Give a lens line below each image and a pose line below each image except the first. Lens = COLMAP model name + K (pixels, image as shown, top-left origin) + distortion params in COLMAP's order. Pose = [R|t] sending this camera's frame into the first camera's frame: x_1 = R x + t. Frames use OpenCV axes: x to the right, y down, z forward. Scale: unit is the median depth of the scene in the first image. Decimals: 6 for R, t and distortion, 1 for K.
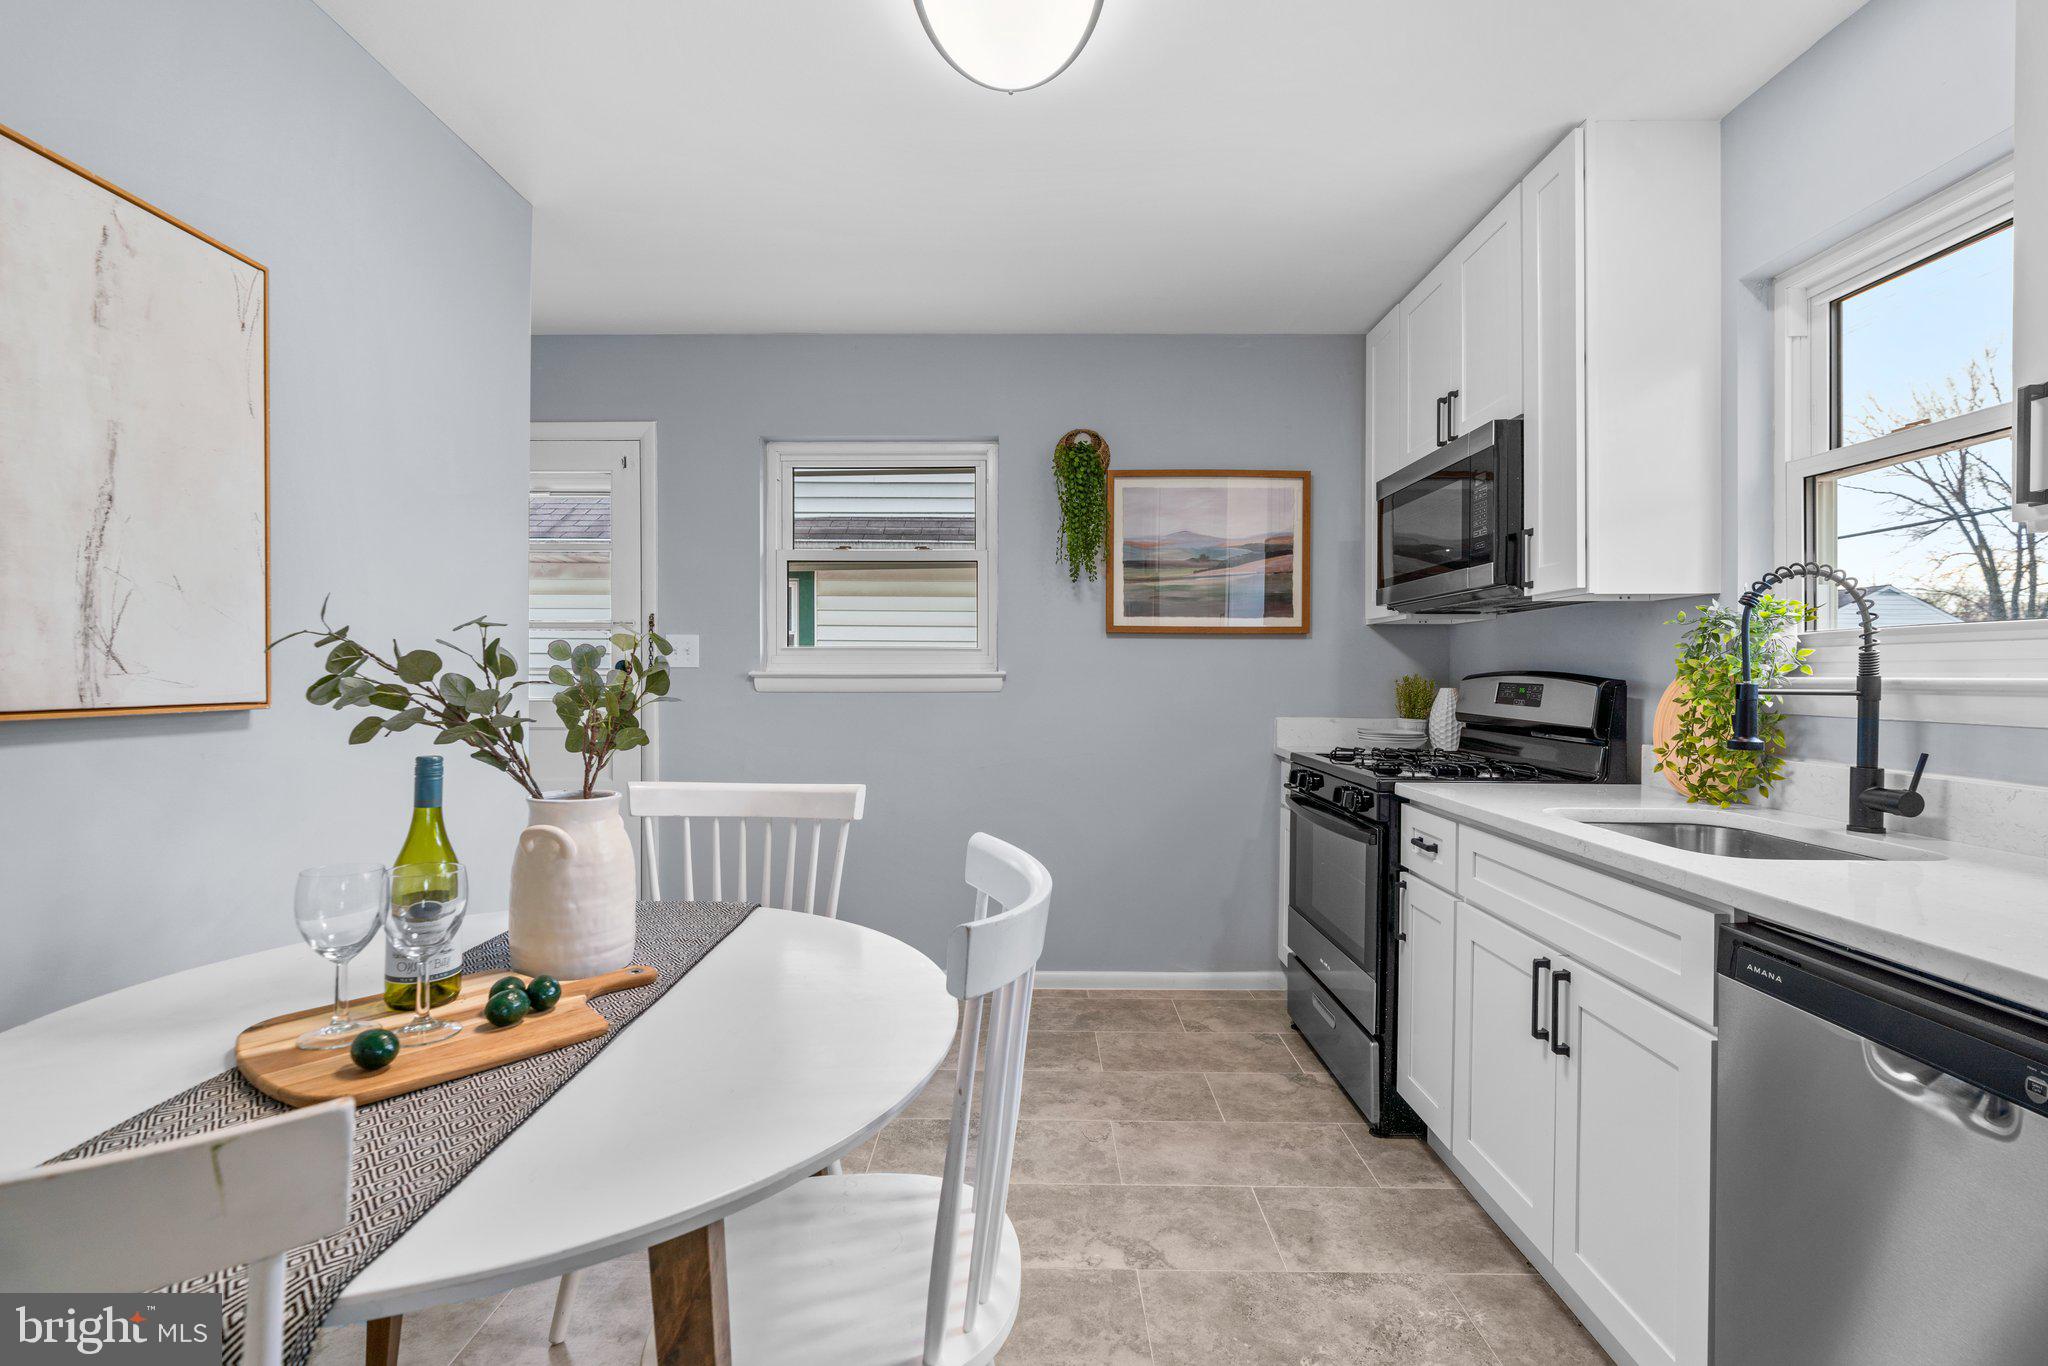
lens RADIAL K [[934.3, 0, 1015.6], [0, 934.3, 680.6], [0, 0, 1]] dist [-0.003536, 0.000320]
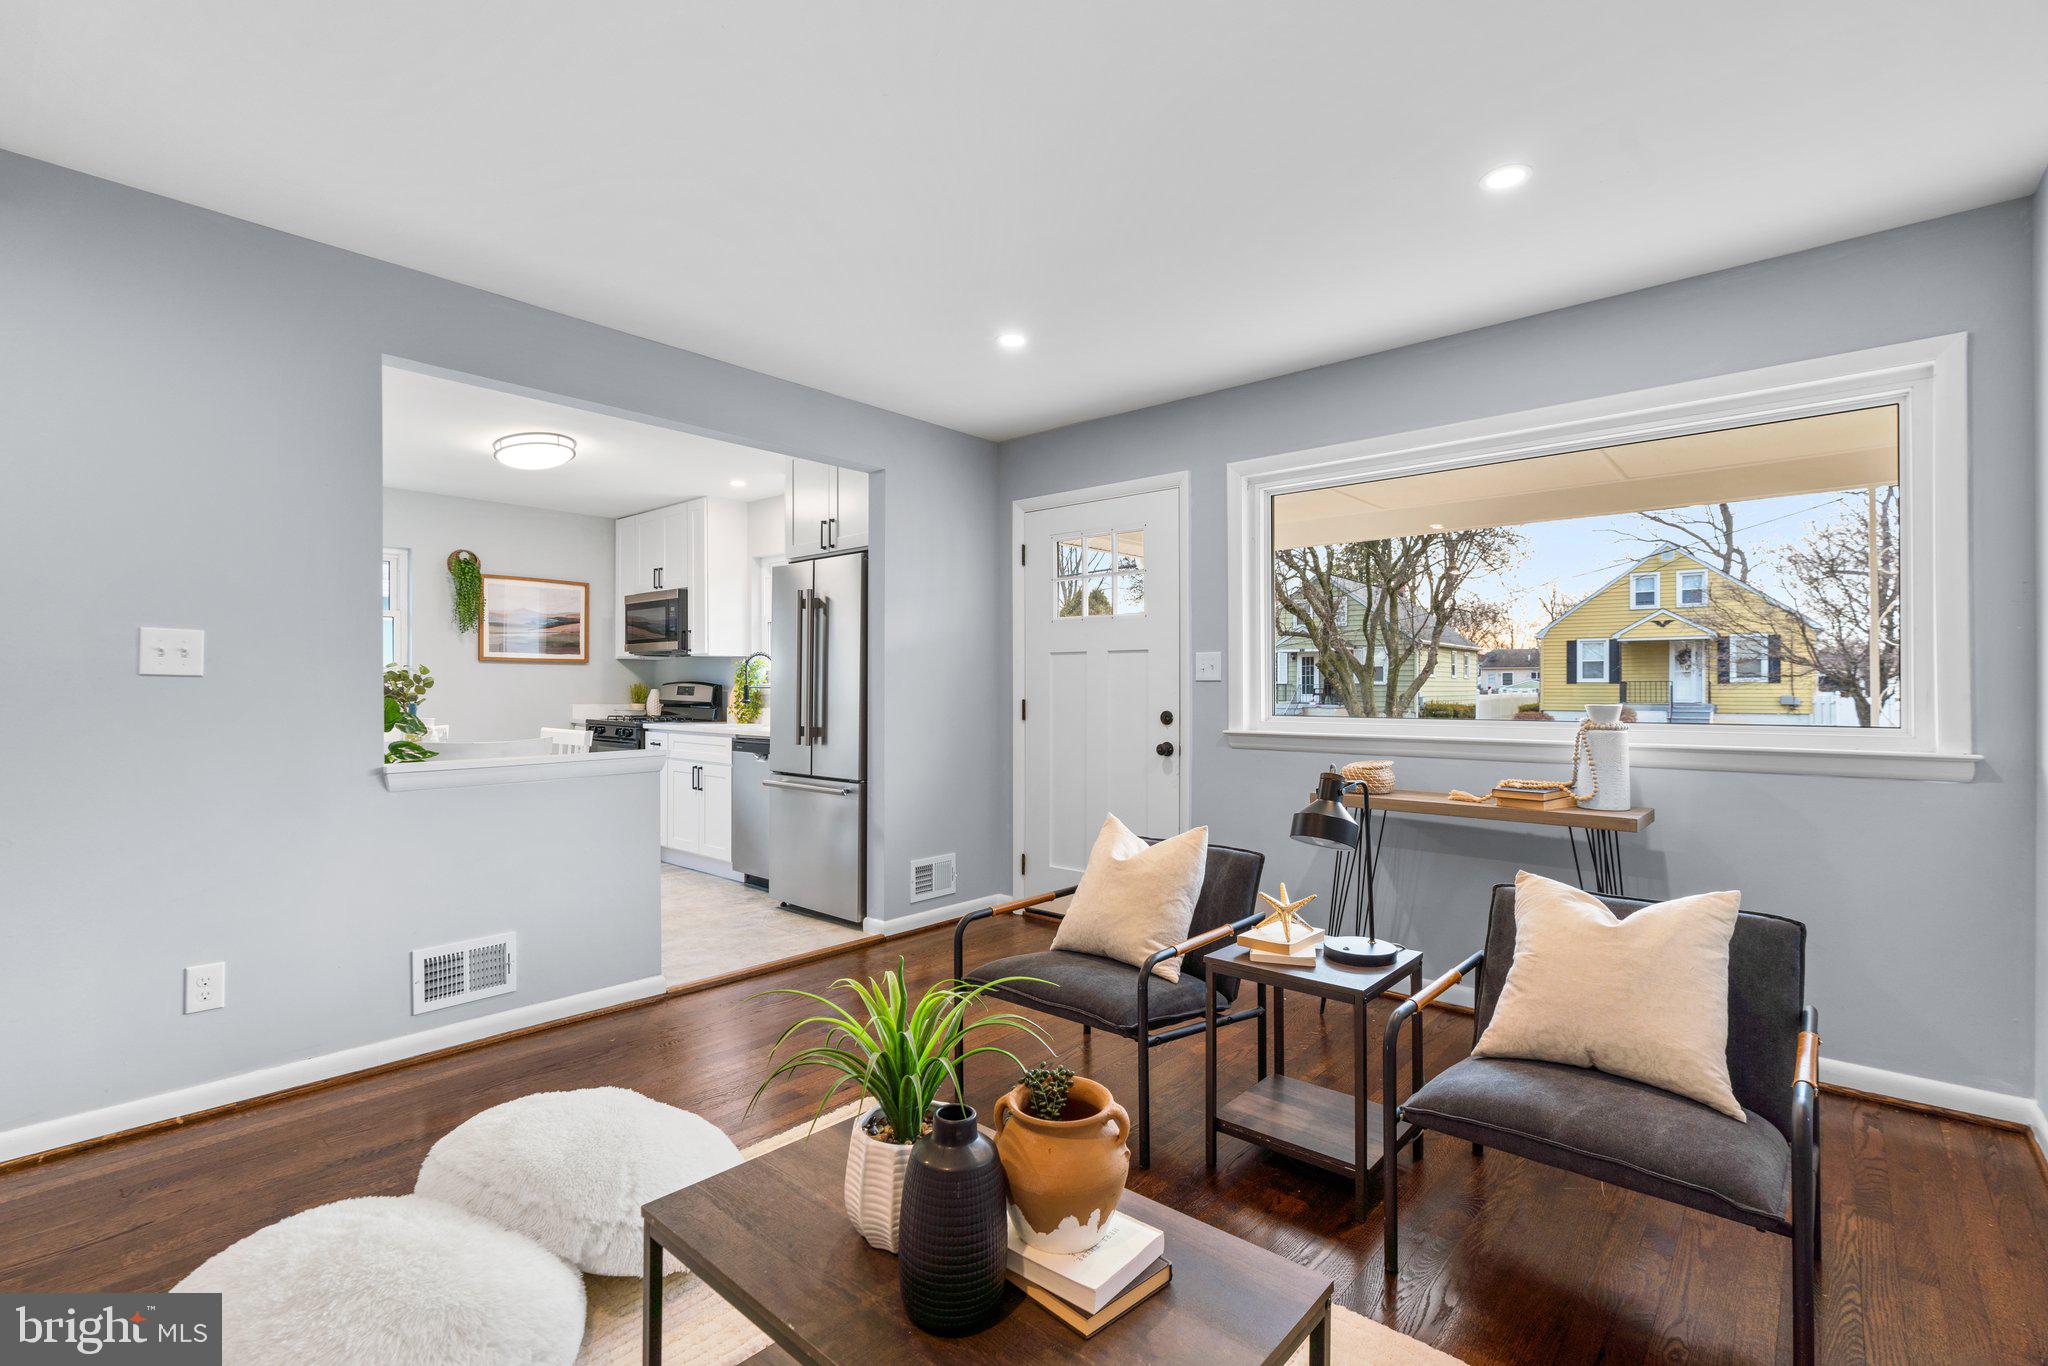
lens RADIAL K [[934.3, 0, 1024.0], [0, 934.3, 684.8], [0, 0, 1]] dist [-0.003536, 0.000320]
pose [[0.657258, -0.000230, 0.753666, -0.709709], [0.005935, 0.999971, -0.004870, 0.015442], [-0.753642, 0.007674, 0.657240, -1.255419]]
